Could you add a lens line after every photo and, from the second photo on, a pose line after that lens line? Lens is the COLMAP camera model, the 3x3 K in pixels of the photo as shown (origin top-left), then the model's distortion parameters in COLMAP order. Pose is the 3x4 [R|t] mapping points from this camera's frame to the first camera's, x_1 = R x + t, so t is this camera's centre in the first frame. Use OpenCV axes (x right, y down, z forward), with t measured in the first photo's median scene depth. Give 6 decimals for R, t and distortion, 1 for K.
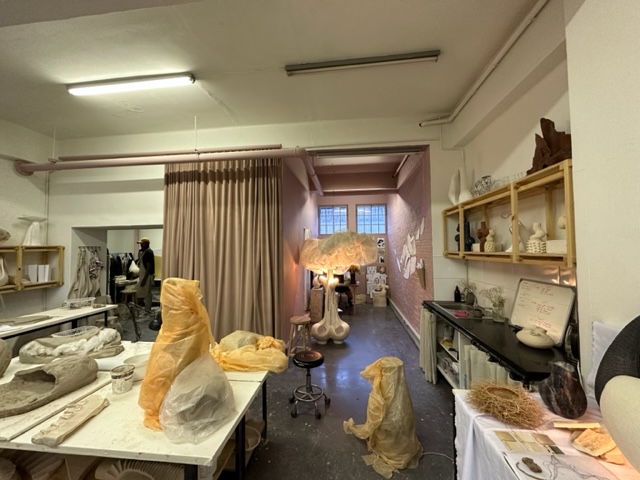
lens RADIAL K [[253.9, 0, 319.2], [0, 253.9, 239.5], [0, 0, 1]] dist [-0.002659, 0.001092]
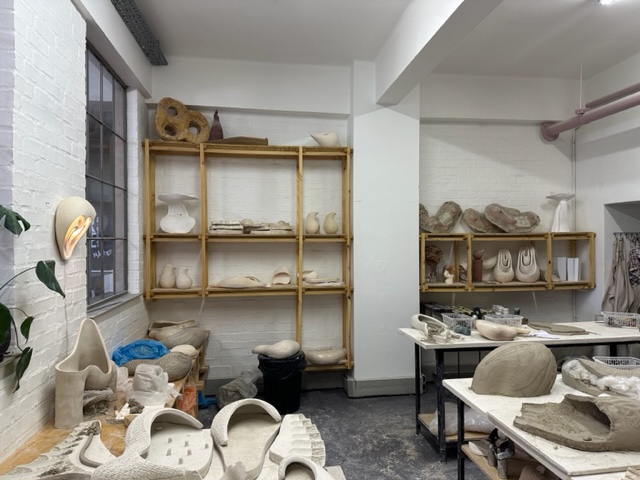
lens RADIAL K [[446.9, 0, 320.2], [0, 446.9, 239.5], [0, 0, 1]] dist [0.058564, -0.069854]
pose [[0.254598, 0.011351, -0.966980, -0.011476], [0.036088, 0.999123, 0.021229, -0.008457], [0.966373, -0.040301, 0.253965, -0.038995]]
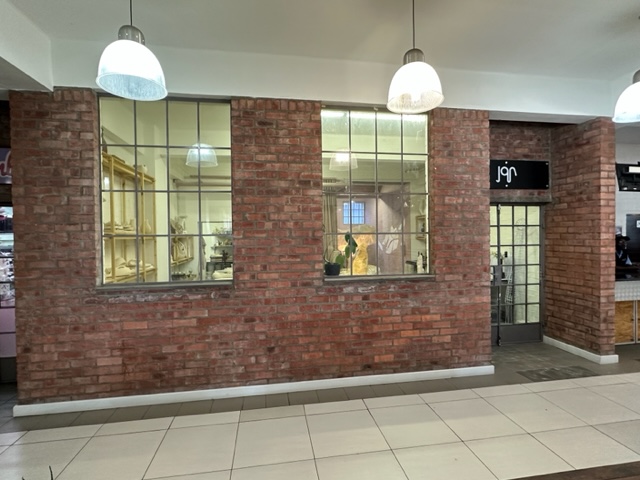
lens RADIAL K [[325.1, 0, 319.2], [0, 325.1, 240.1], [0, 0, 1]] dist [-0.002190, 0.001151]
pose [[0.963195, -0.010512, 0.268598, -0.941025], [-0.001381, 0.999028, 0.044050, -0.032587], [-0.268801, -0.042800, 0.962244, -1.291182]]
